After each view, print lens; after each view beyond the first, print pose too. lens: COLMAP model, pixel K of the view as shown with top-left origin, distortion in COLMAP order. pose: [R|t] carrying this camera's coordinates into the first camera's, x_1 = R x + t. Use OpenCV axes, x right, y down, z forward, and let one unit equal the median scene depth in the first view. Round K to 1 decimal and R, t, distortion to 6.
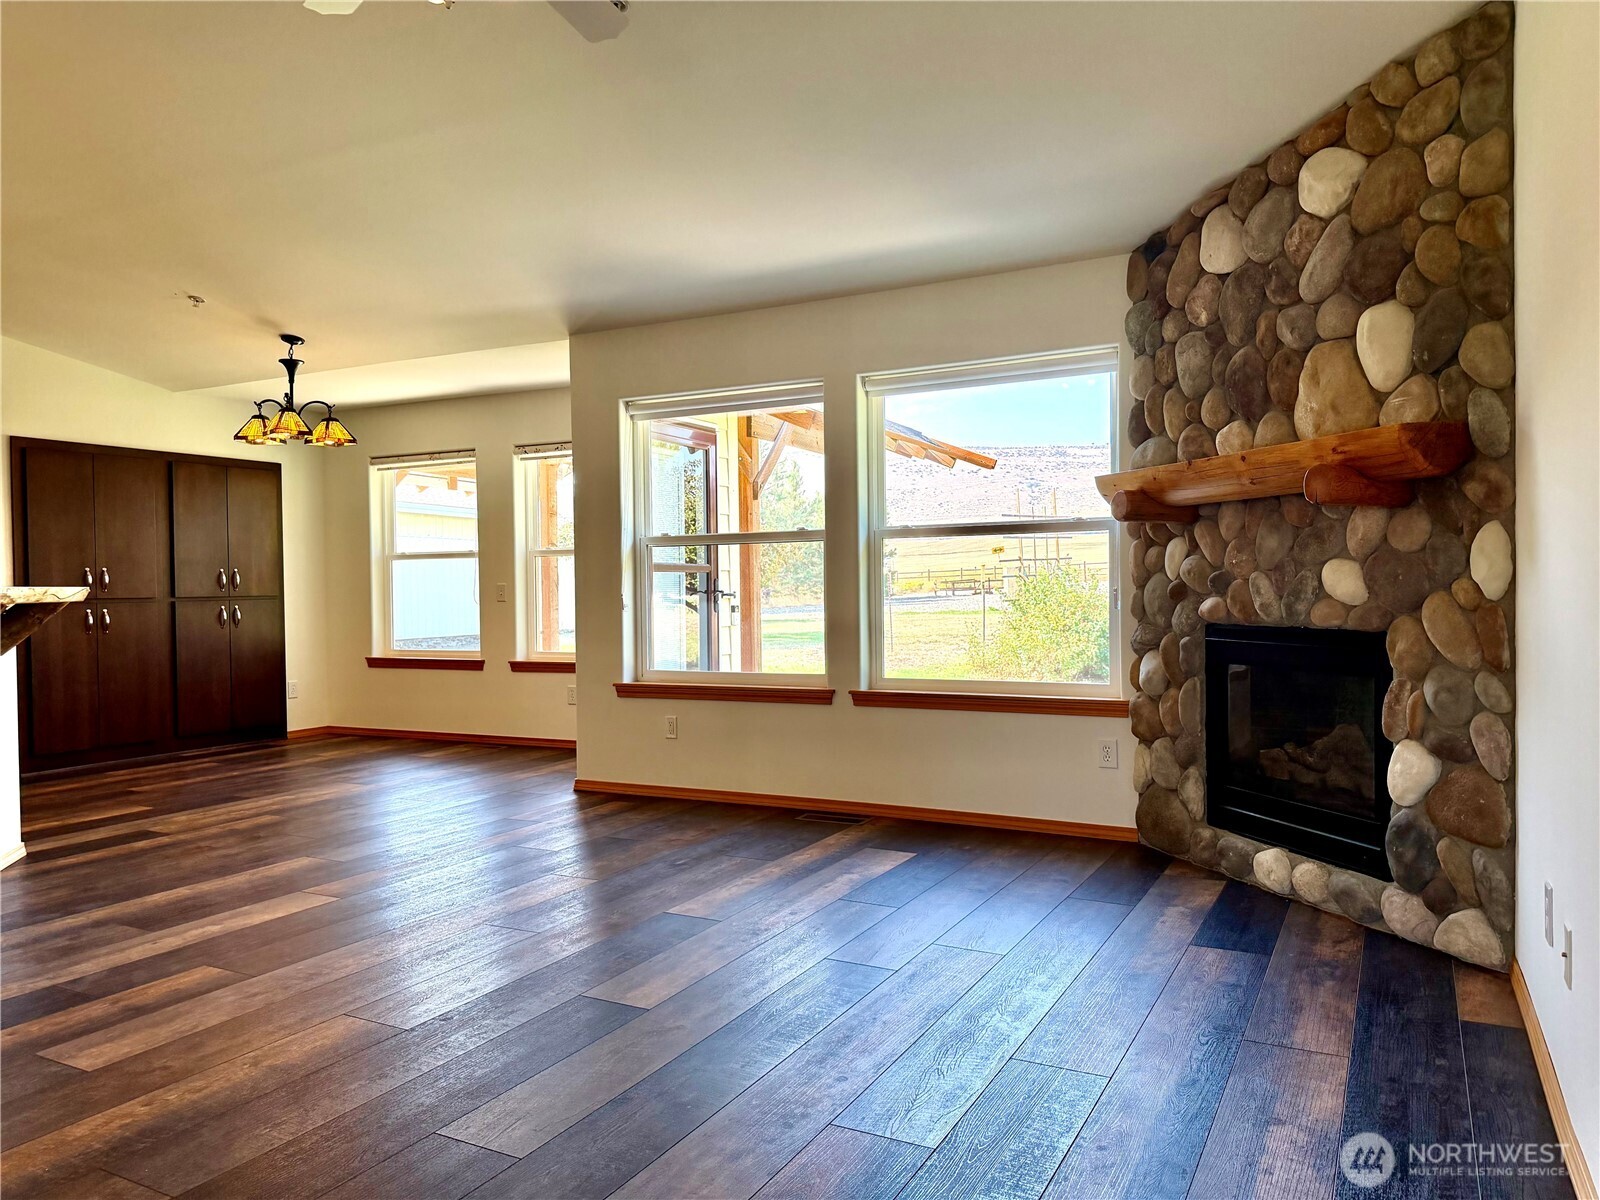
lens RADIAL K [[1136.6, 0, 799.1], [0, 1136.6, 596.6], [0, 0, 1]] dist [0.010148, 0.001671]
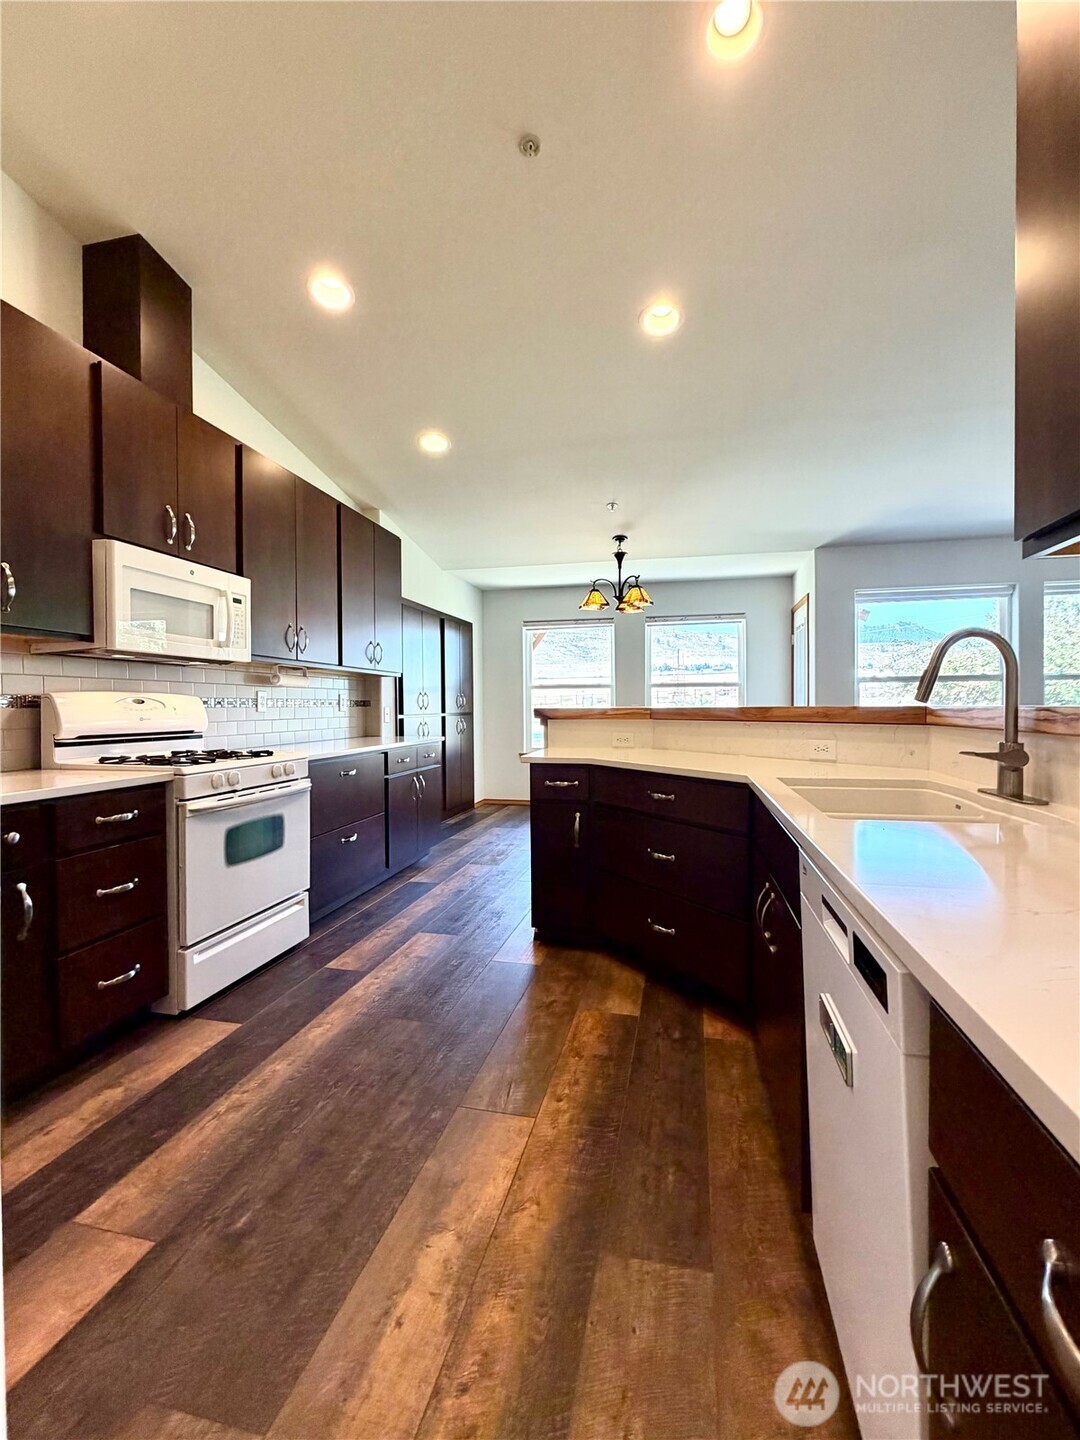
lens RADIAL K [[628.8, 0, 547.4], [0, 628.8, 713.1], [0, 0, 1]] dist [0.001579, -0.000167]
pose [[0.963107, 0.004547, 0.269082, -0.639174], [-0.005324, 0.999984, 0.002157, -0.001970], [-0.269068, -0.003510, 0.963115, 0.207594]]
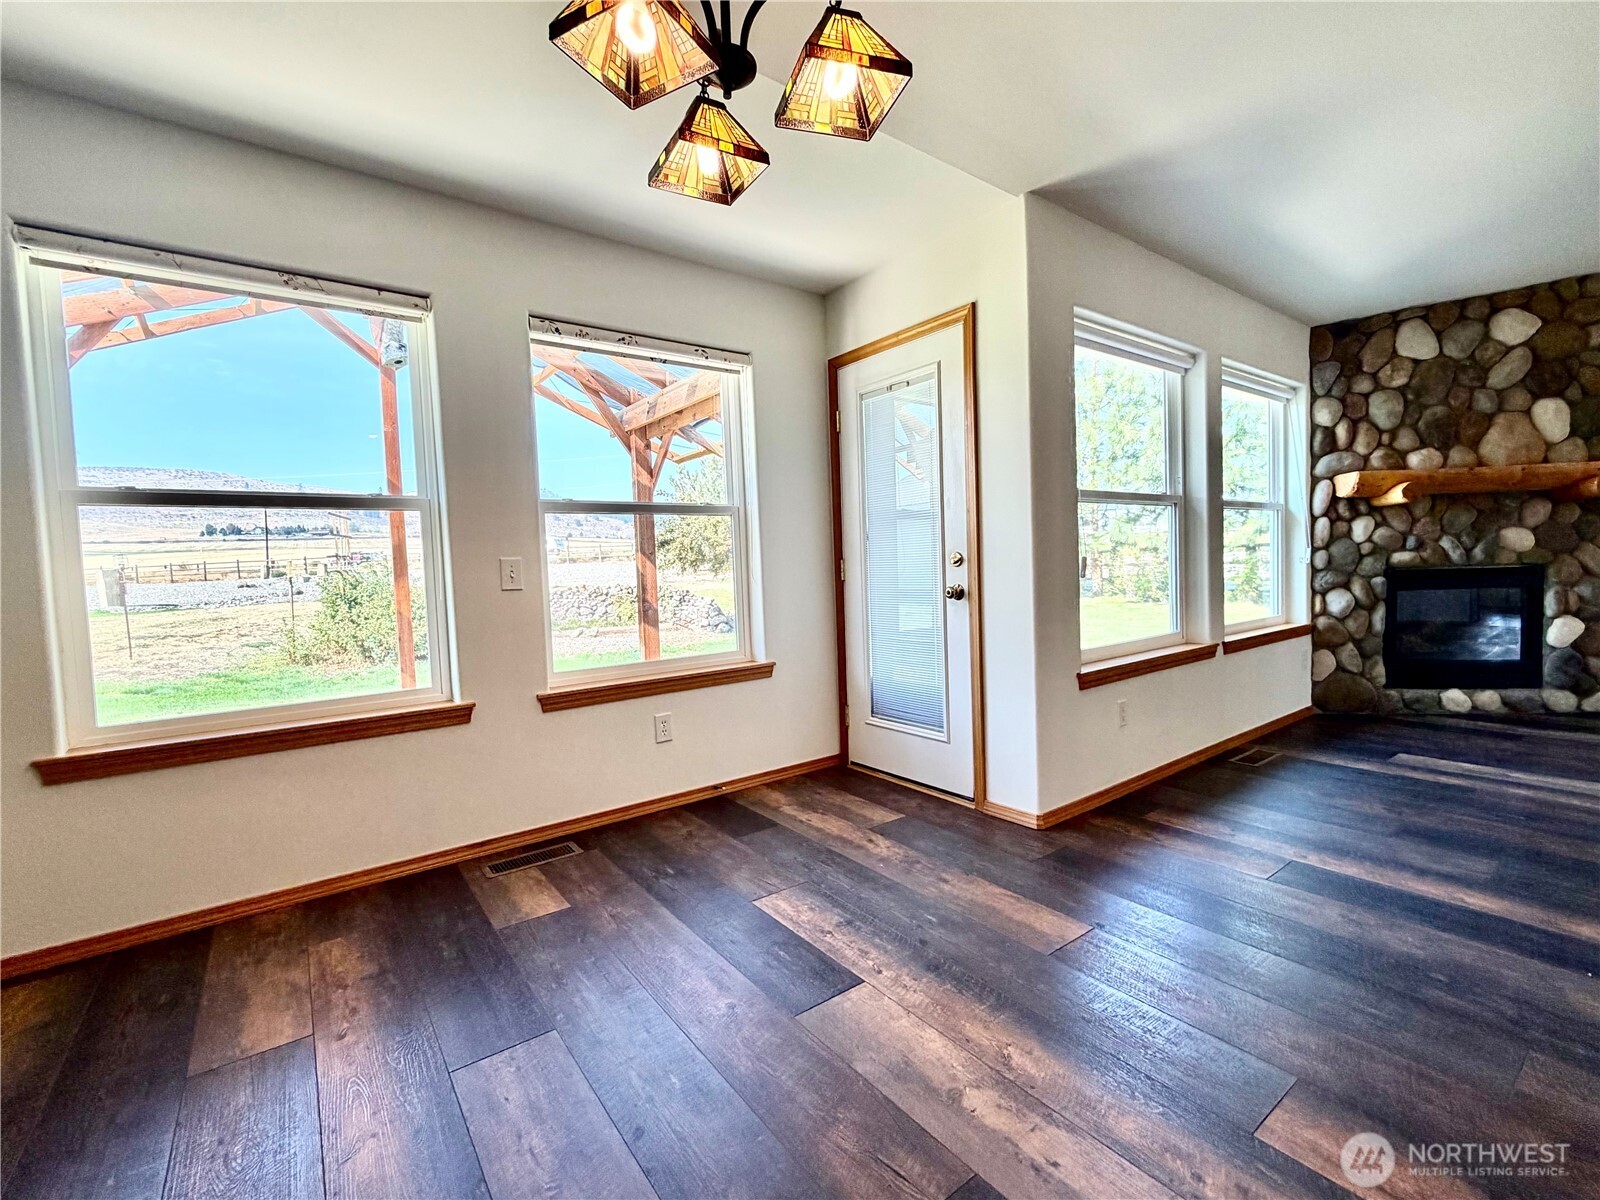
lens RADIAL K [[698.7, 0, 796.3], [0, 698.7, 594.7], [0, 0, 1]] dist [0.001579, -0.000167]
pose [[0.430111, -0.042871, 0.901758, -0.532077], [0.034562, 0.998921, 0.031005, 0.000441], [-0.902114, 0.017831, 0.431129, 0.759987]]
